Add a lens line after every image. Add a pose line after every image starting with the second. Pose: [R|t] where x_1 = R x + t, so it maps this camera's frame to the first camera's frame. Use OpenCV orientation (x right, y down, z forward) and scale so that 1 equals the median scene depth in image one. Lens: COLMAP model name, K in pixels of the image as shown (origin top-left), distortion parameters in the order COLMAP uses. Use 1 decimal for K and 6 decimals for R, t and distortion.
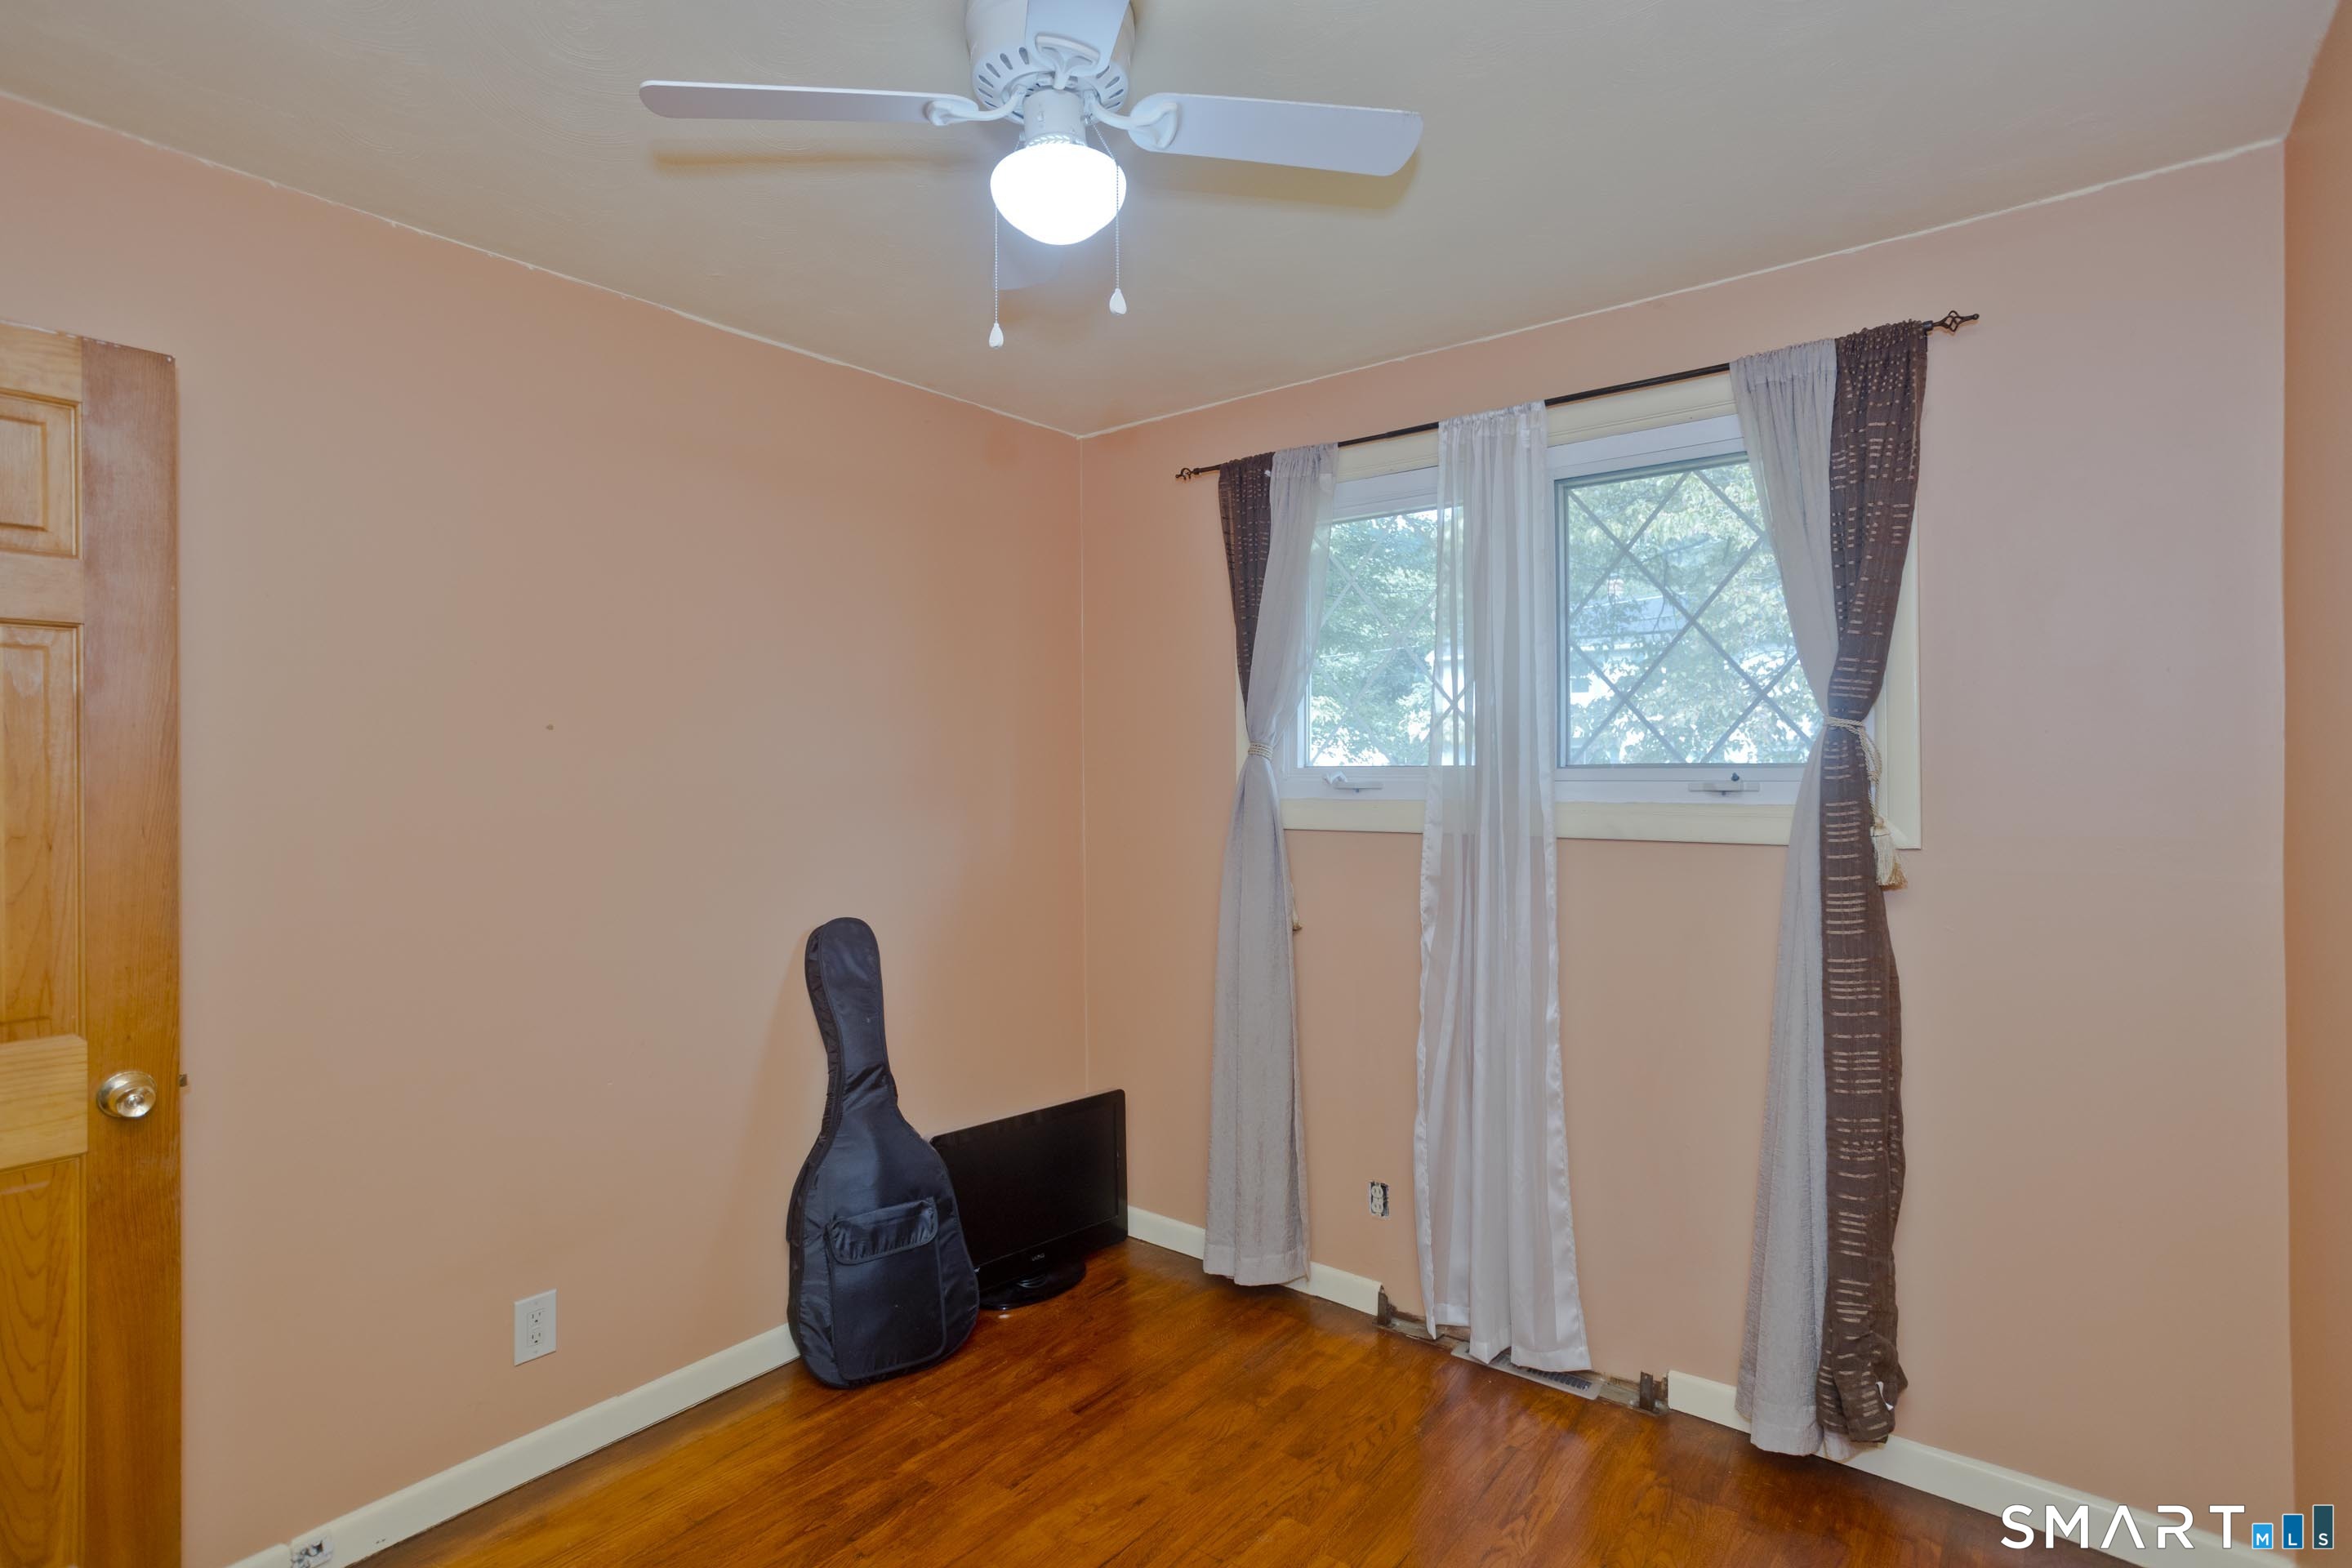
lens RADIAL K [[1142.7, 0, 1159.8], [0, 1142.7, 790.7], [0, 0, 1]] dist [-0.037351, 0.019598]
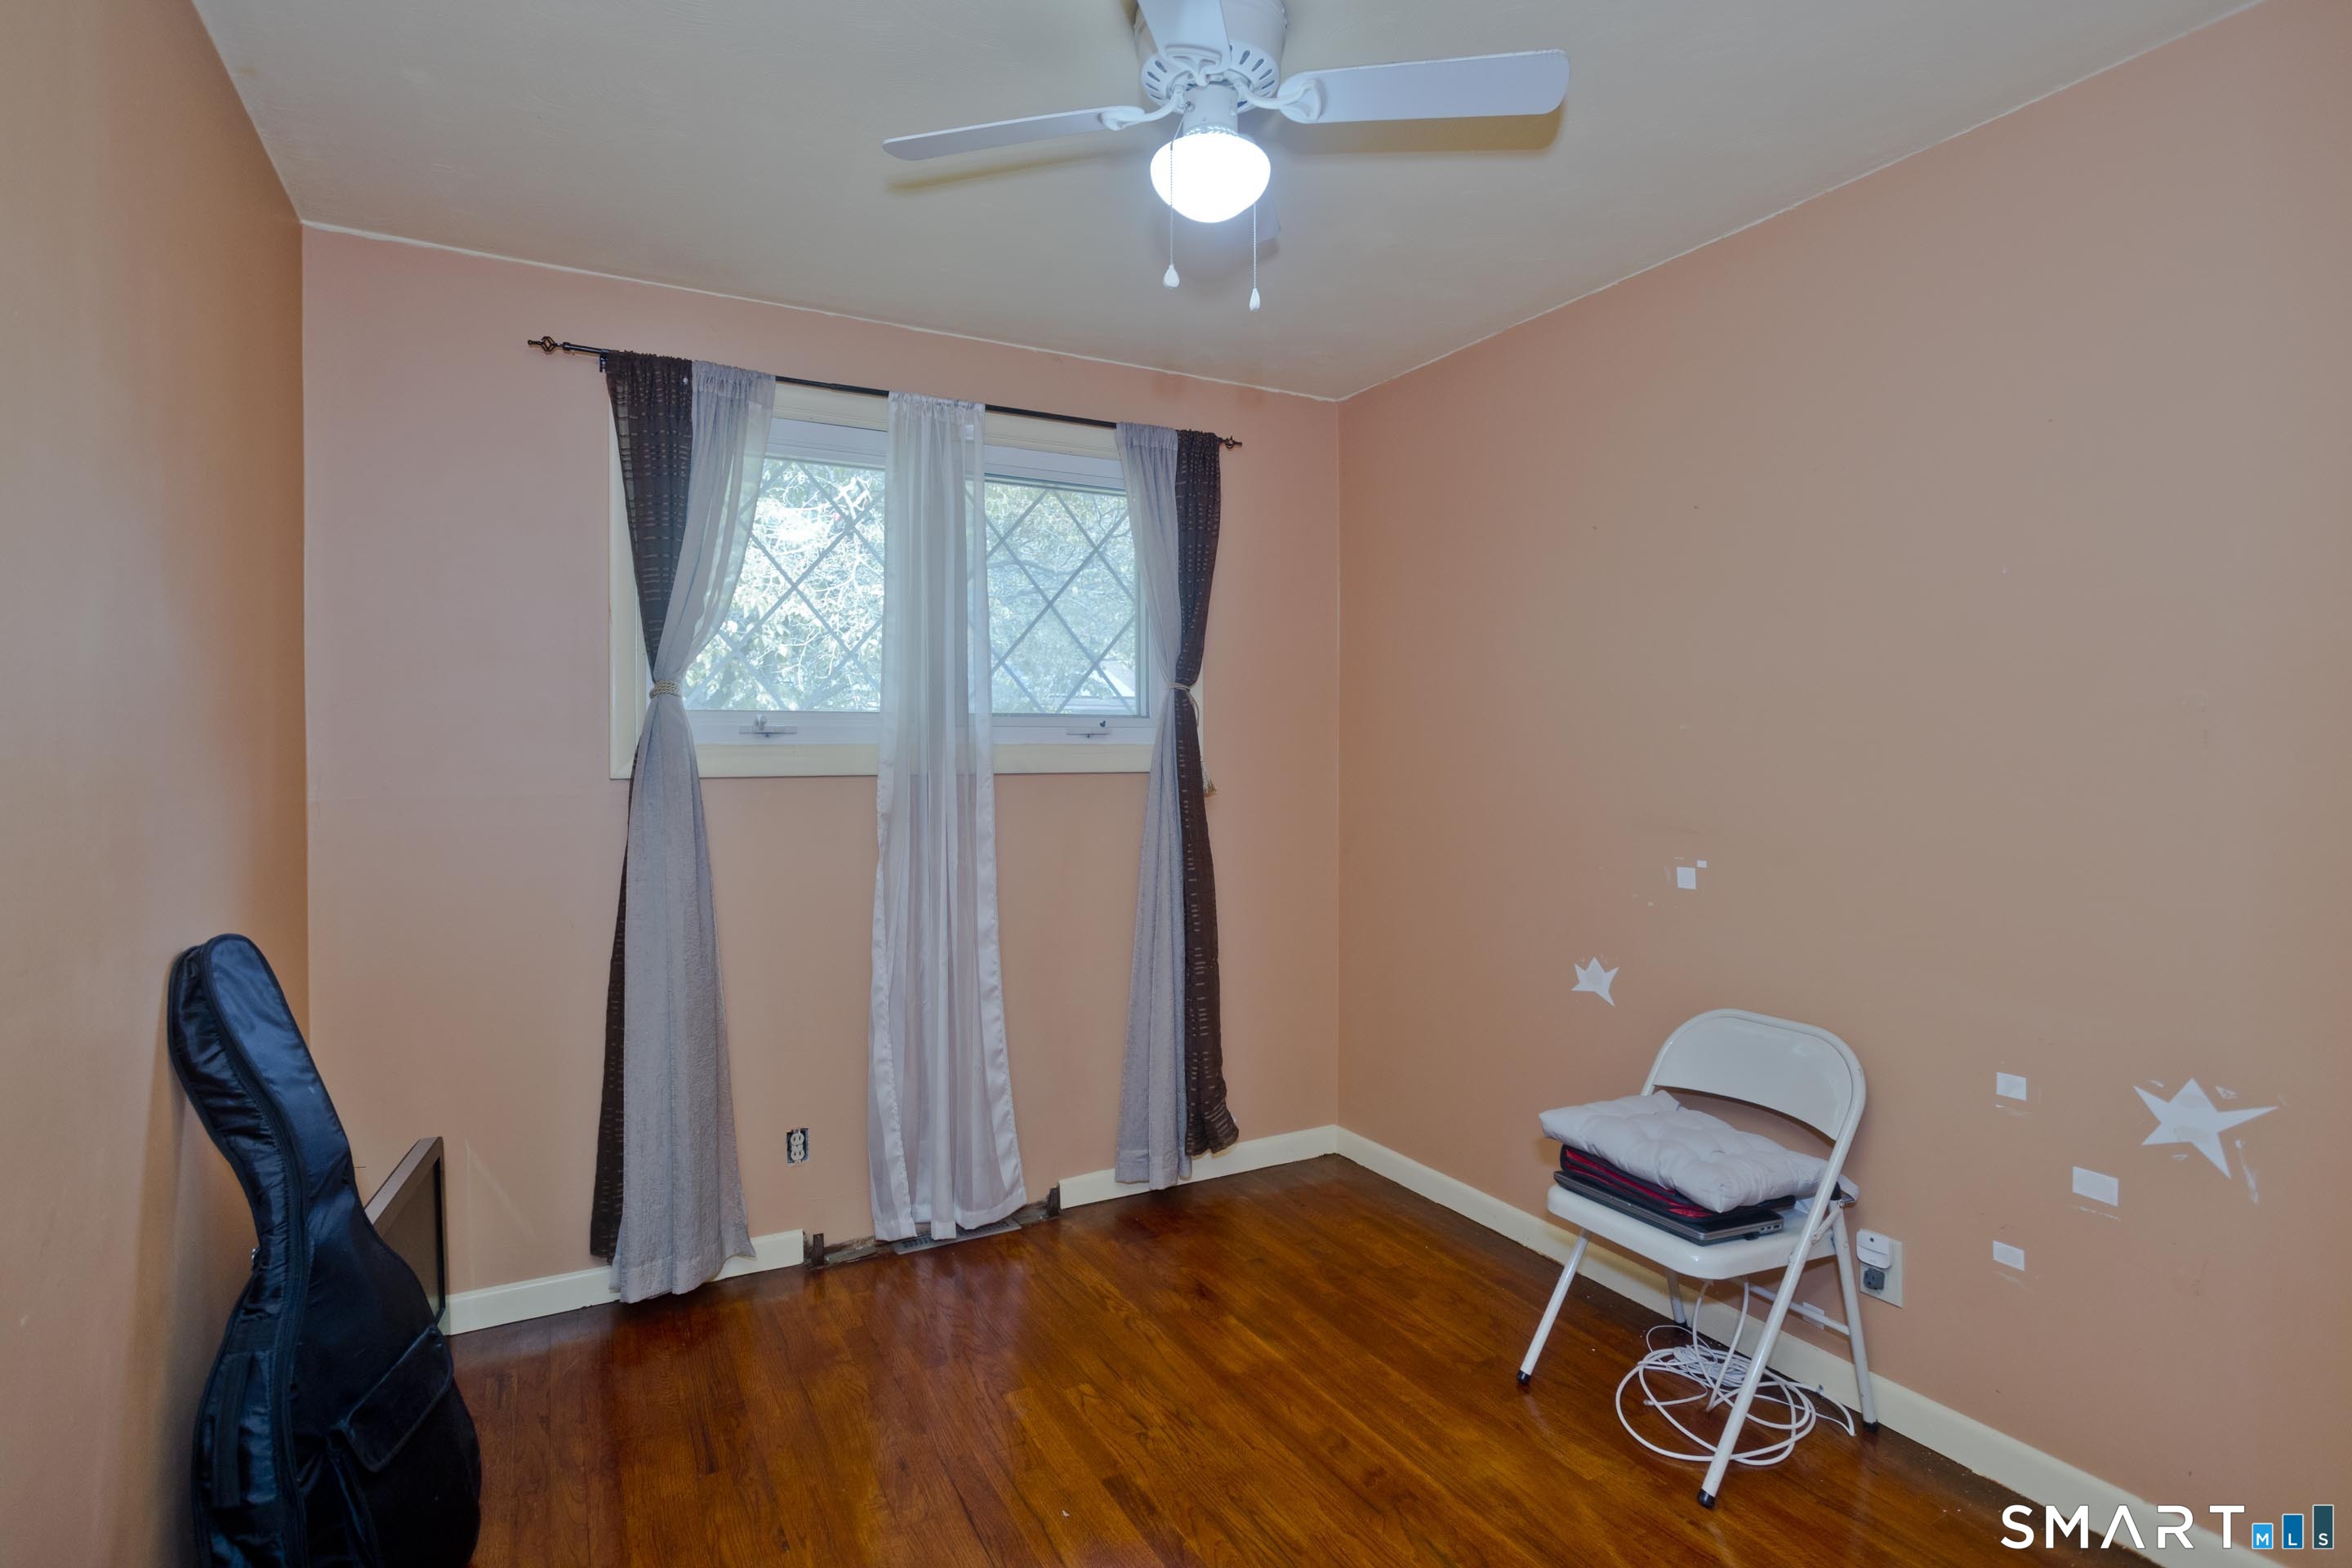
lens RADIAL K [[1142.7, 0, 1182.5], [0, 1142.7, 772.1], [0, 0, 1]] dist [-0.037351, 0.019598]
pose [[0.397917, -0.018023, 0.917244, -0.673262], [0.015881, 0.999793, 0.012755, 0.027986], [-0.917284, 0.009491, 0.398121, 0.338633]]
